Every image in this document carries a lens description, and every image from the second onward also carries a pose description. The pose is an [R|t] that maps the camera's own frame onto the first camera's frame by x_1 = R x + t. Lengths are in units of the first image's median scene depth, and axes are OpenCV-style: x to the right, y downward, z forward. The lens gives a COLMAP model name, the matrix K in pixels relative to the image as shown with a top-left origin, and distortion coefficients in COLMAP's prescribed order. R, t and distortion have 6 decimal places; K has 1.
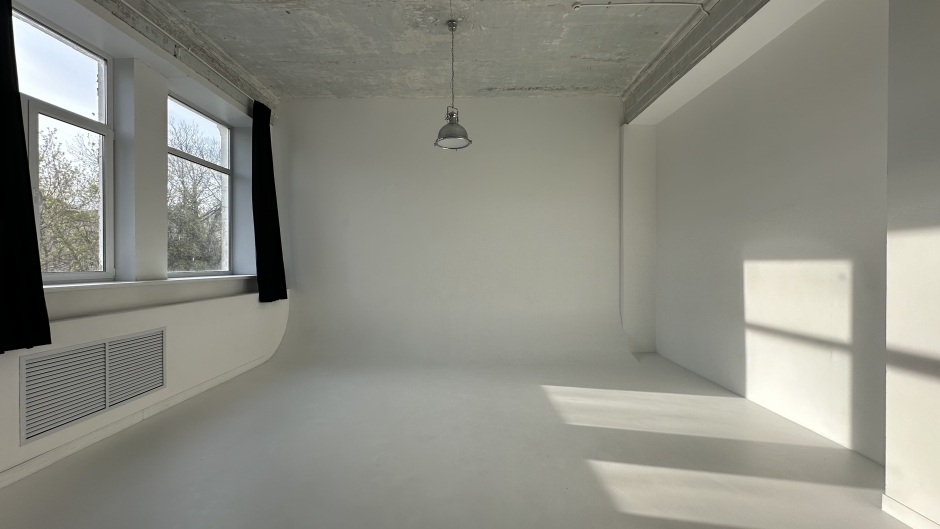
lens RADIAL K [[380.9, 0, 470.0], [0, 380.9, 264.5], [0, 0, 1]] dist [-0.001538, -0.000082]
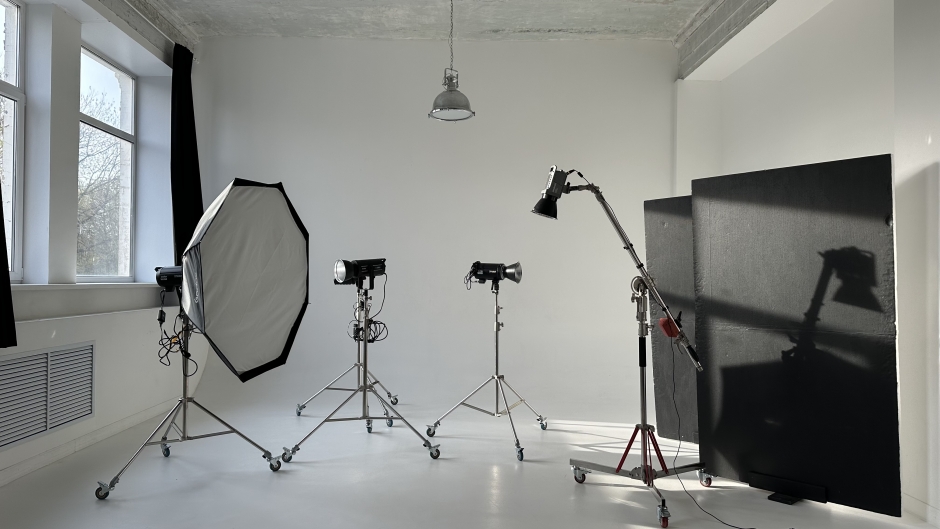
lens RADIAL K [[683.4, 0, 470.0], [0, 683.4, 264.5], [0, 0, 1]] dist [0.011402, 0.002240]
pose [[0.999538, 0.005545, 0.029873, -0.035809], [-0.004796, 0.999674, -0.025059, 0.024267], [-0.030002, 0.024904, 0.999240, -0.320080]]
